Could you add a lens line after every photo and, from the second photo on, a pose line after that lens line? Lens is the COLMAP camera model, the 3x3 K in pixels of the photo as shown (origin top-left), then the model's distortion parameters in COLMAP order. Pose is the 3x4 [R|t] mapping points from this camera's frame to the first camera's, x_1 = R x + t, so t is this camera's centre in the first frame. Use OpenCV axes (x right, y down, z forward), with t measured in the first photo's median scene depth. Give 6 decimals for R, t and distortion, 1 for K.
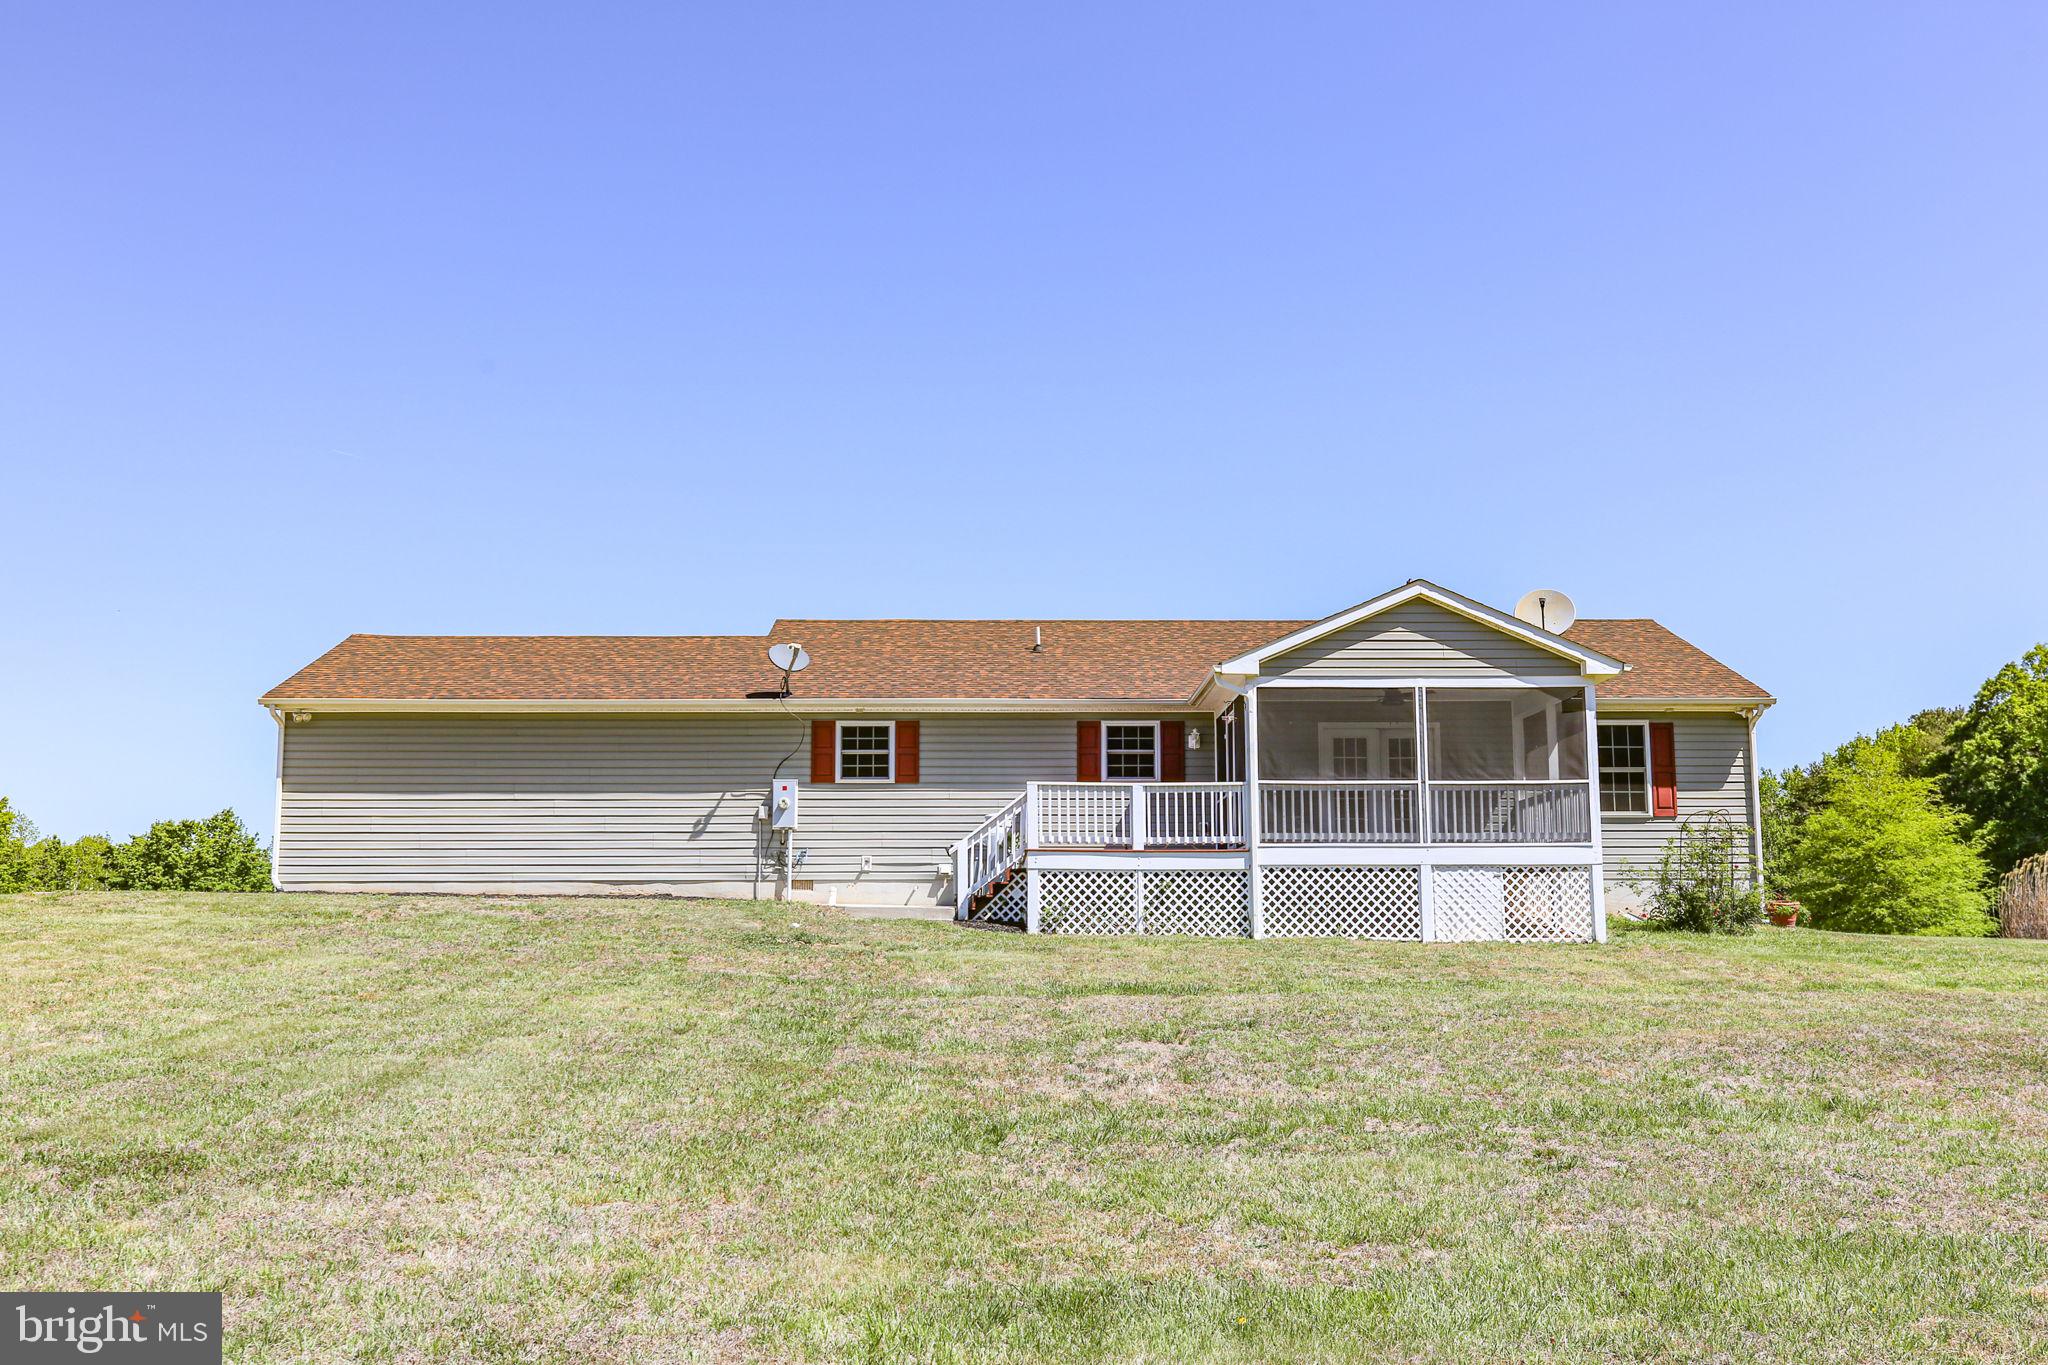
lens RADIAL K [[1912.9, 0, 1024.0], [0, 1912.9, 682.5], [0, 0, 1]] dist [0.045672, 0.003013]
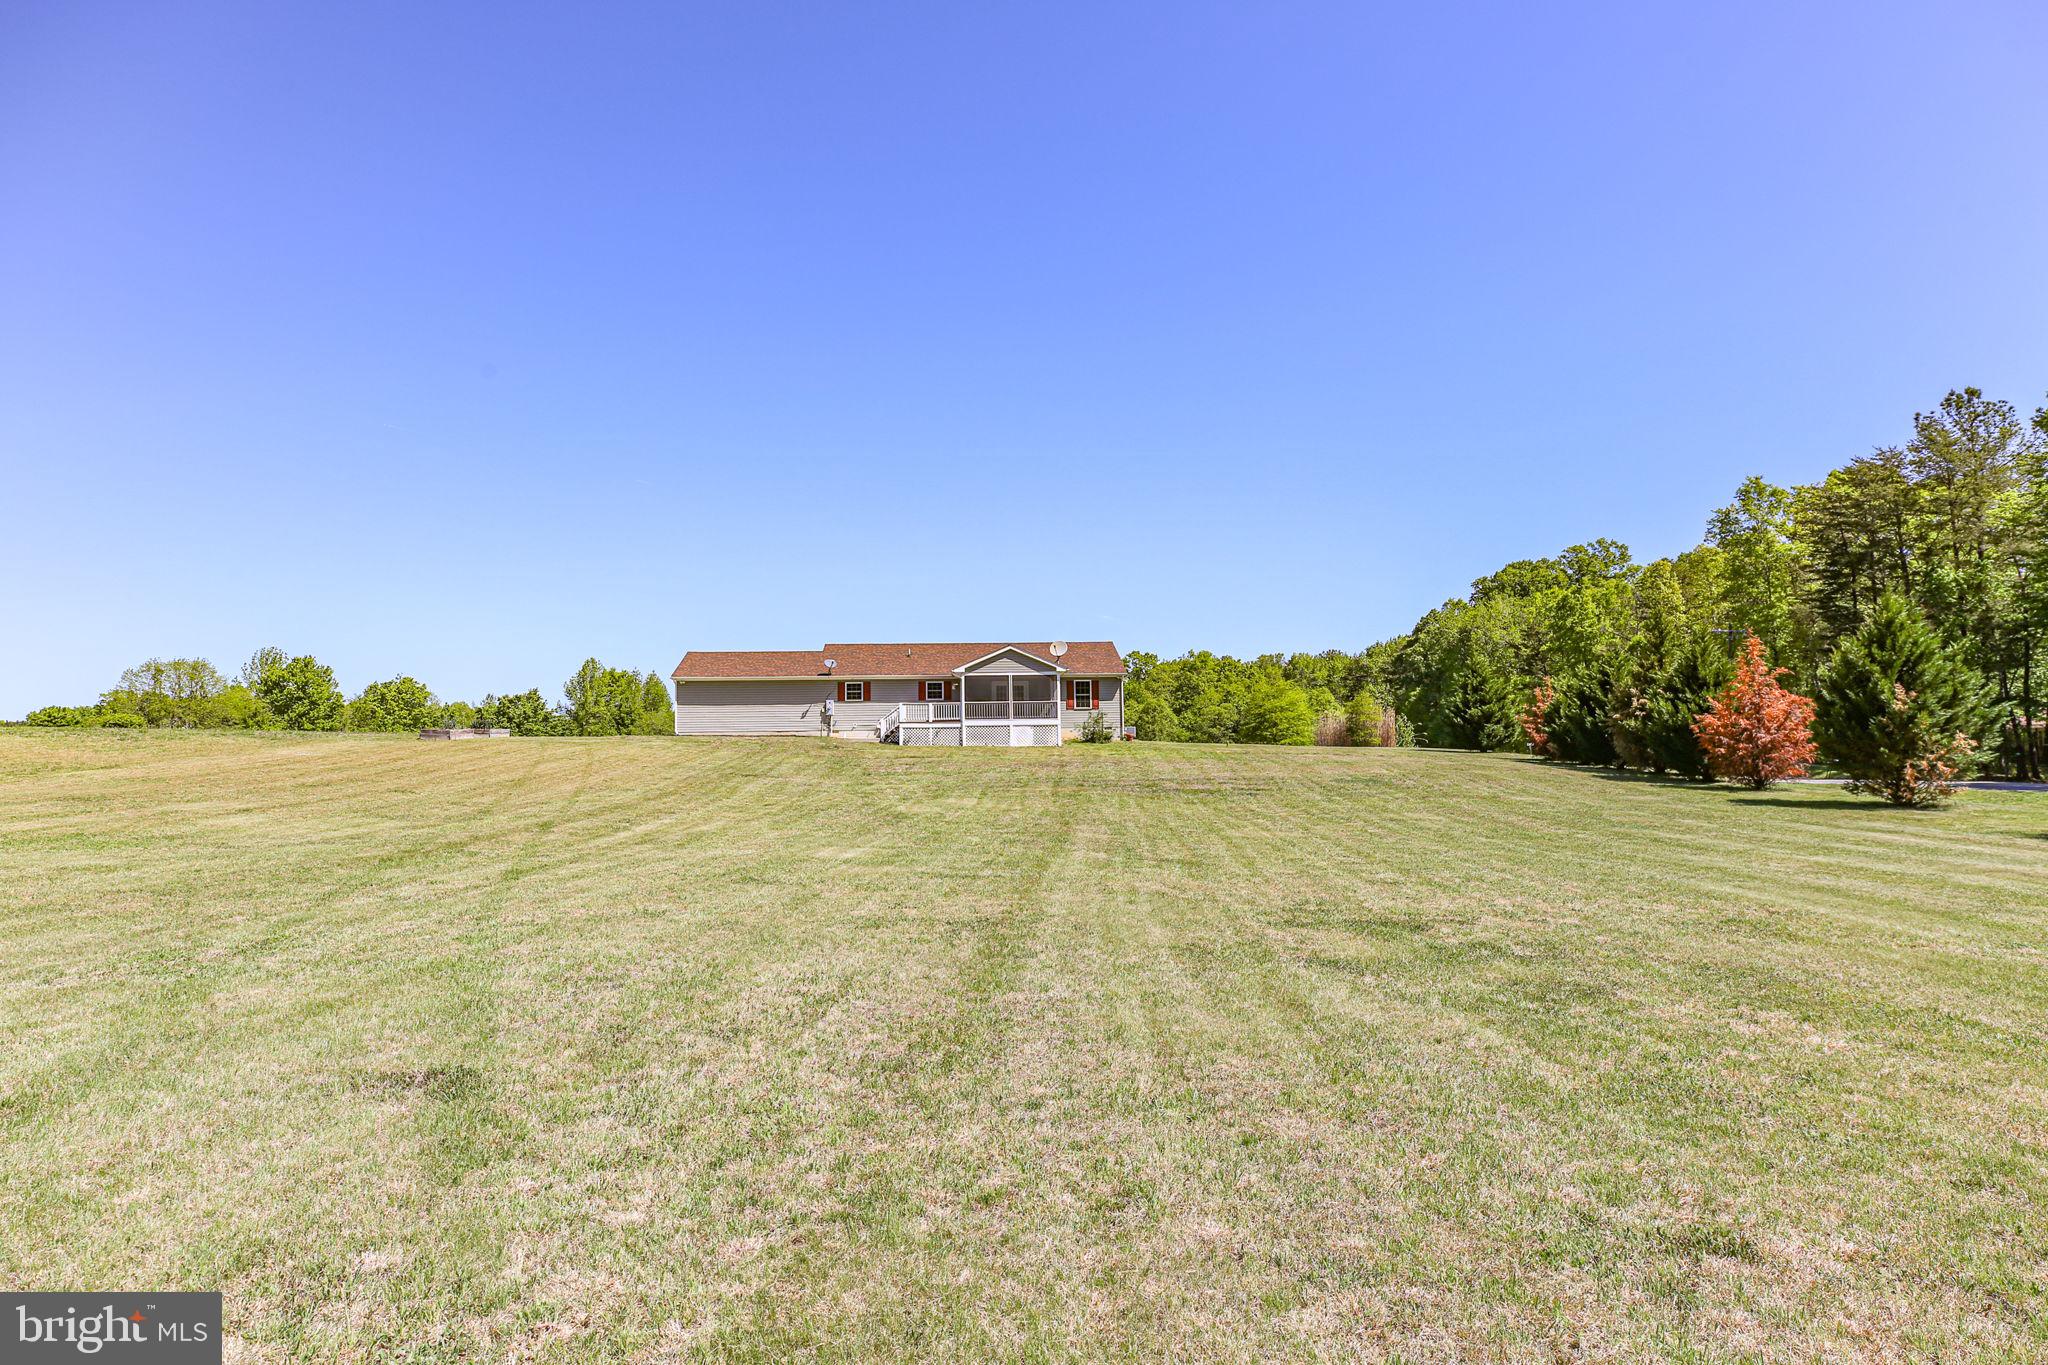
lens RADIAL K [[1912.9, 0, 1024.0], [0, 1912.9, 682.5], [0, 0, 1]] dist [0.045672, 0.003013]
pose [[0.999867, -0.010247, -0.012690, 0.252457], [0.011369, 0.995716, 0.091762, -0.279542], [0.011696, -0.091894, 0.995700, -2.284677]]
